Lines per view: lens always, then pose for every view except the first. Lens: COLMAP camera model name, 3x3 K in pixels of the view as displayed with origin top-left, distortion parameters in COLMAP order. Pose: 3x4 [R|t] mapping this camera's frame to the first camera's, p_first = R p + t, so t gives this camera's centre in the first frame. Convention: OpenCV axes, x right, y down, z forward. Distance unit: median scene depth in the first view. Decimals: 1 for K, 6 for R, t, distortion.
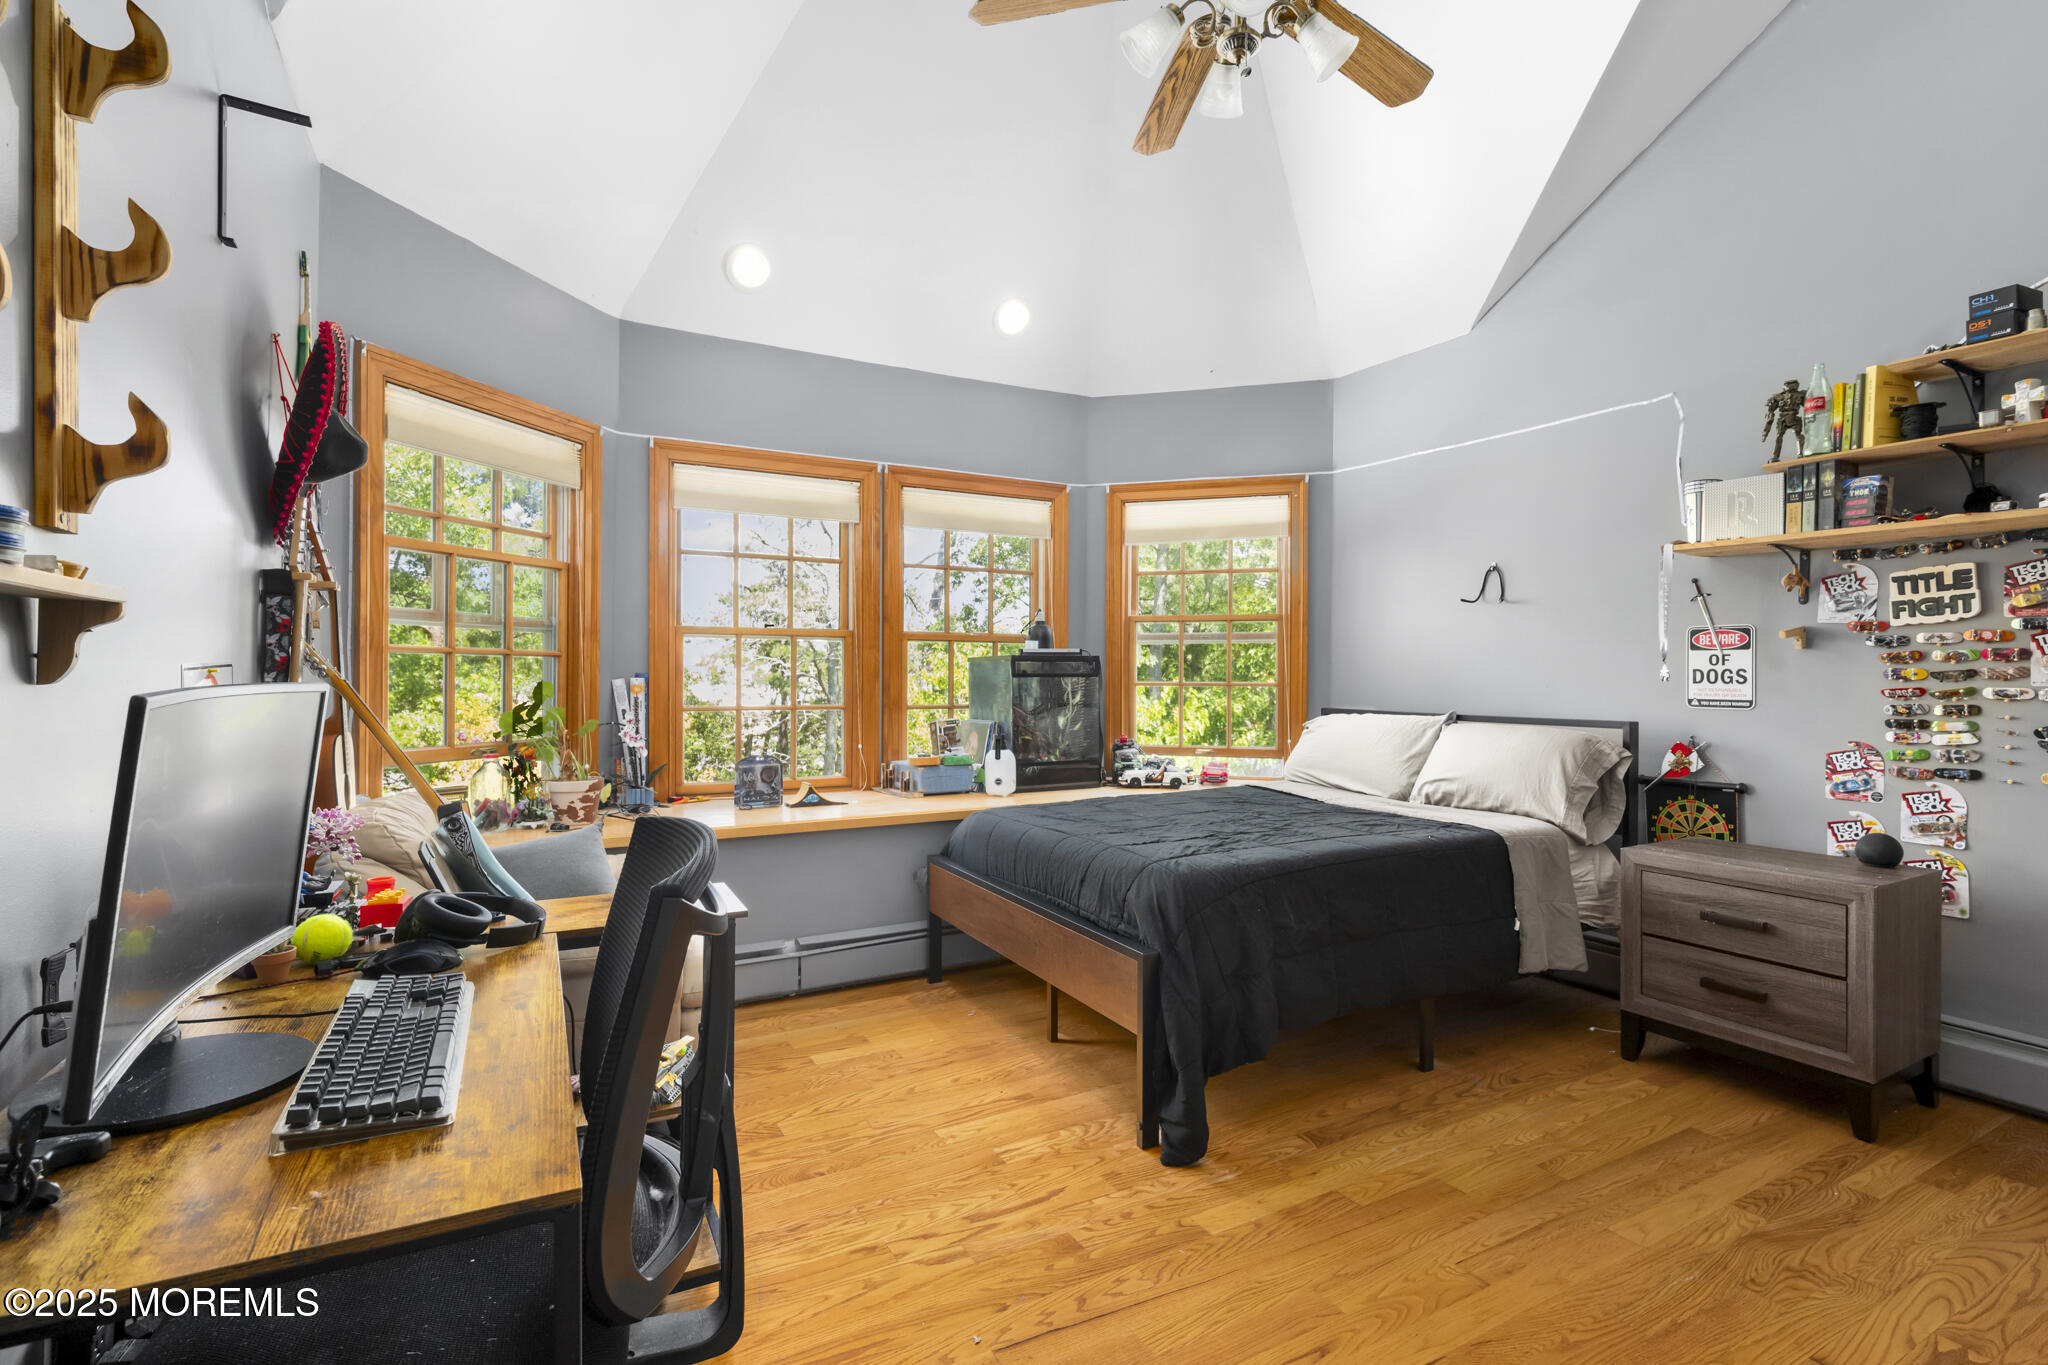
lens RADIAL K [[963.4, 0, 1021.1], [0, 963.4, 675.7], [0, 0, 1]] dist [0.000715, -0.000817]
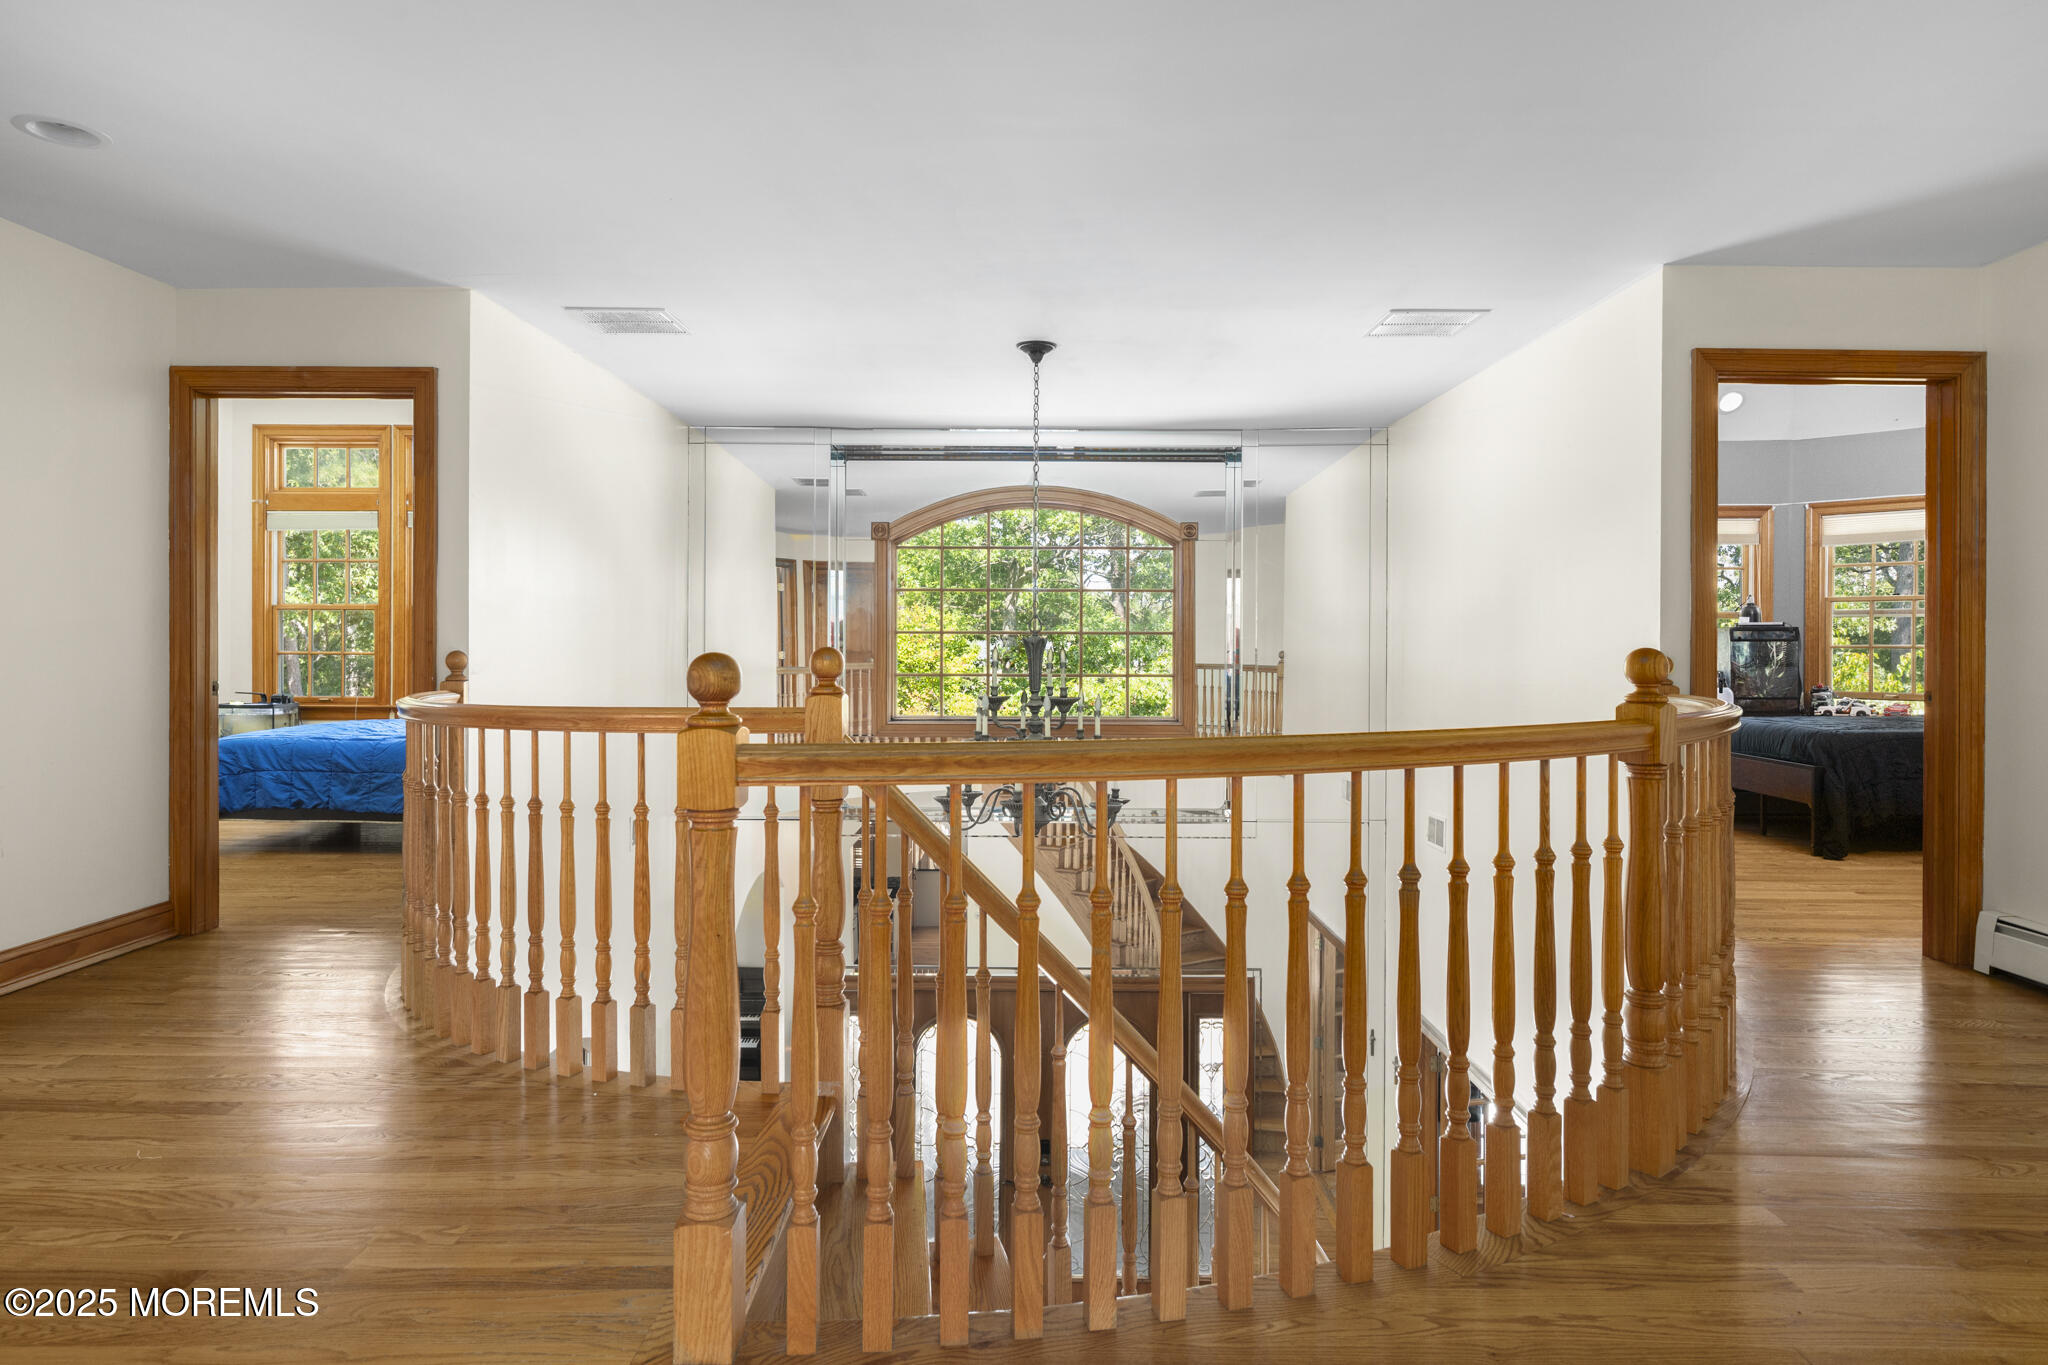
lens RADIAL K [[1180.9, 0, 1020.3], [0, 1180.9, 640.8], [0, 0, 1]] dist [0.000963, 0.000151]
pose [[0.869220, 0.001096, -0.494424, -0.057123], [-0.005859, 0.999950, -0.008085, 0.021086], [0.494391, 0.009924, 0.869183, -1.113528]]
